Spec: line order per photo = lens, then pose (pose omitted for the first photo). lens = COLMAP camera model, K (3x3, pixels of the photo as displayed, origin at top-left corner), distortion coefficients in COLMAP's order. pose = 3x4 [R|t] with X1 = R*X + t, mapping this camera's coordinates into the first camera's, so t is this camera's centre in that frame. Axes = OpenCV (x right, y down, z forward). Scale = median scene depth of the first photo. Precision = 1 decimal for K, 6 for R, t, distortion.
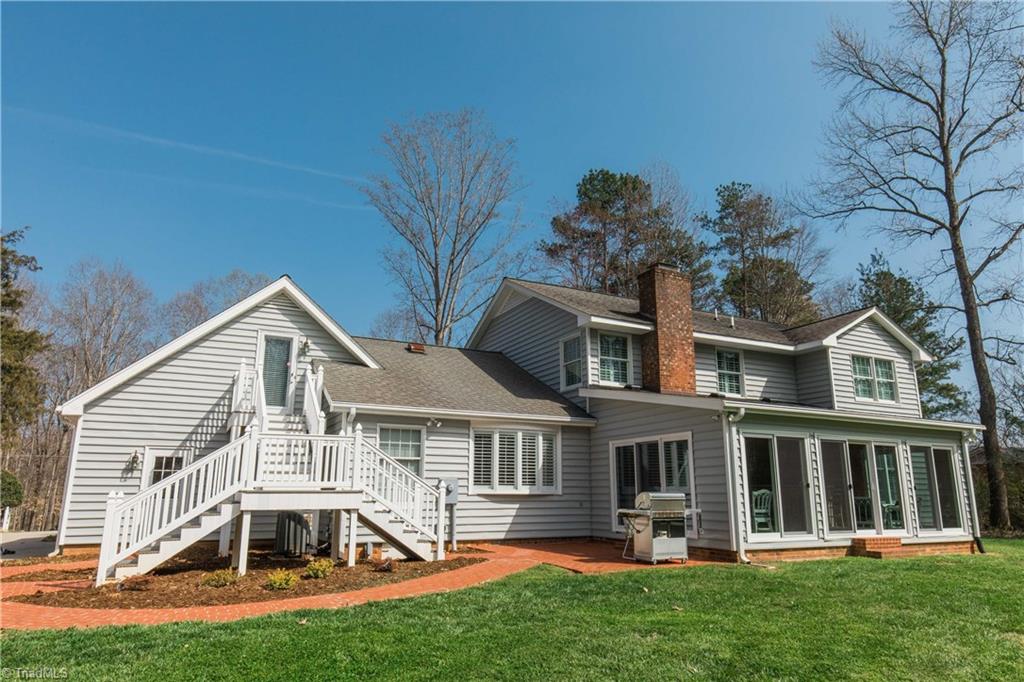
lens RADIAL K [[641.6, 0, 516.2], [0, 641.6, 339.0], [0, 0, 1]] dist [-0.004314, -0.000254]
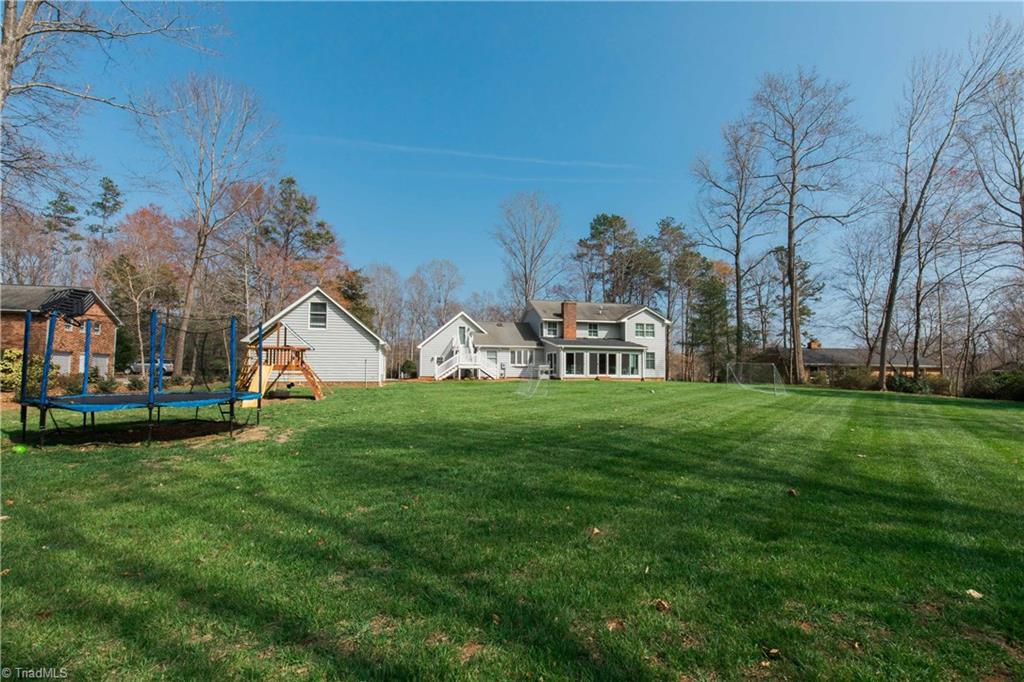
lens RADIAL K [[465.6, 0, 511.5], [0, 465.6, 346.8], [0, 0, 1]] dist [0.004196, -0.000295]
pose [[0.971778, -0.007773, -0.235770, 0.581627], [0.050771, 0.982926, 0.176857, -0.364114], [0.230369, -0.183836, 0.955581, -1.641948]]
